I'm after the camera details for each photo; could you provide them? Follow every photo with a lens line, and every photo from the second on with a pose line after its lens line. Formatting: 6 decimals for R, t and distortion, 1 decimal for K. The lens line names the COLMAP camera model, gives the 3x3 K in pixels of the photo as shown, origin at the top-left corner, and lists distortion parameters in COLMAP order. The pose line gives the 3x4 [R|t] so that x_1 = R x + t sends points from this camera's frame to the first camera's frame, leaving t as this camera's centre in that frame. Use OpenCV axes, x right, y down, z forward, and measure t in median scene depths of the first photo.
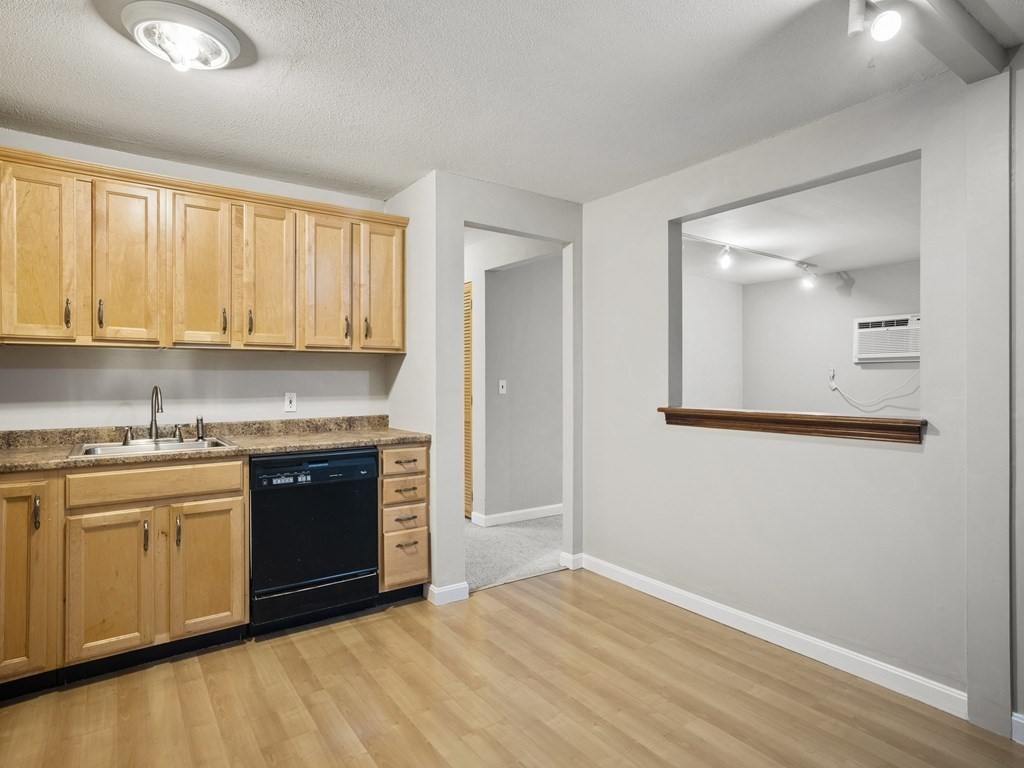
lens RADIAL K [[567.8, 0, 512.0], [0, 567.8, 384.0], [0, 0, 1]] dist [-0.002195, 0.000989]
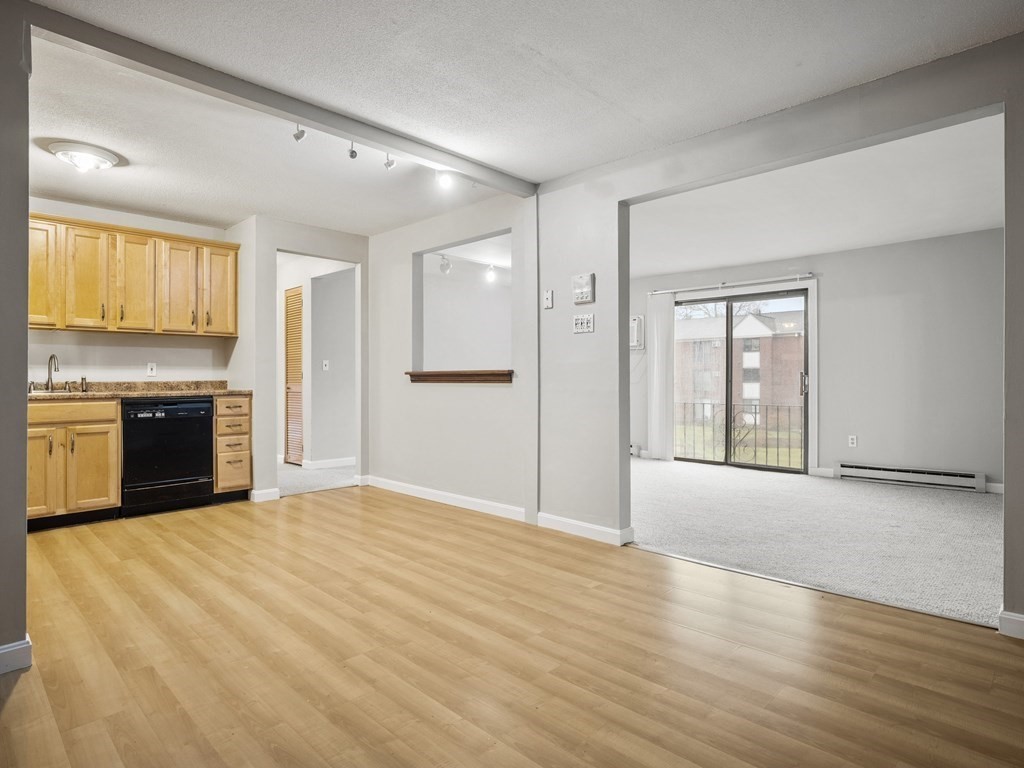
lens RADIAL K [[571.7, 0, 509.4], [0, 571.7, 378.1], [0, 0, 1]] dist [-0.028056, 0.018396]
pose [[0.984192, -0.001968, 0.177092, 0.270564], [0.003486, 0.999960, -0.008260, 0.075609], [-0.177069, 0.008747, 0.984160, -0.627288]]
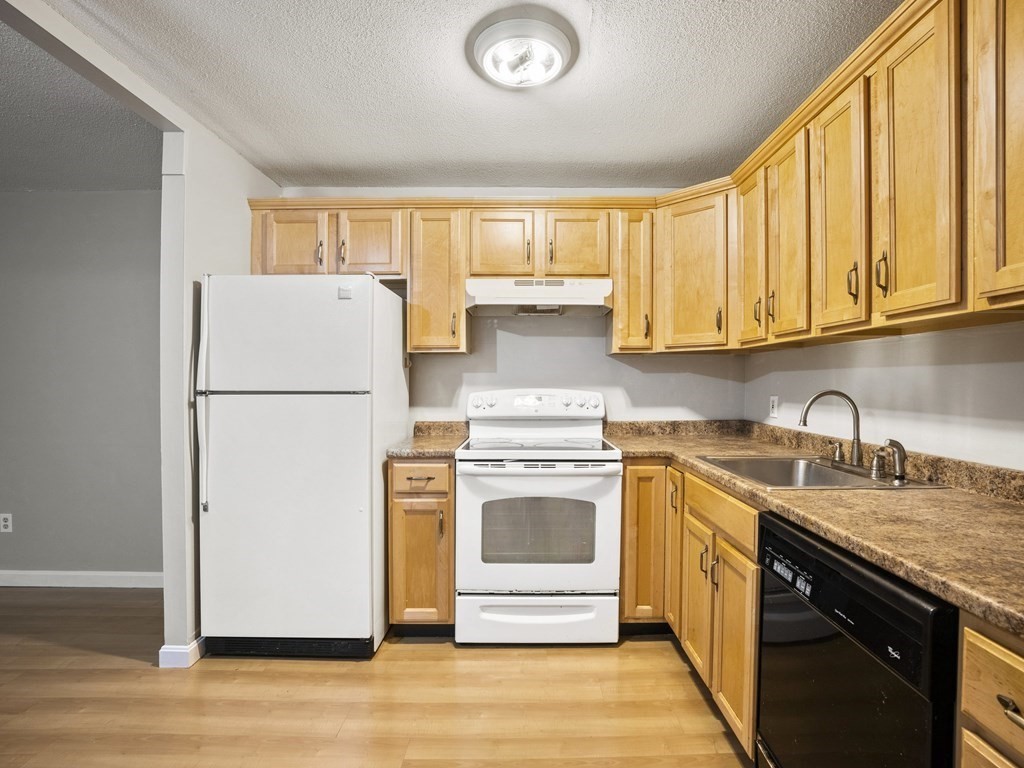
lens RADIAL K [[498.6, 0, 530.9], [0, 498.6, 387.0], [0, 0, 1]] dist [-0.055545, 0.016847]
pose [[-0.564787, 0.010051, -0.825176, 0.097143], [-0.005225, 0.999862, 0.015755, -0.007976], [0.825220, 0.013209, -0.564656, 0.945341]]
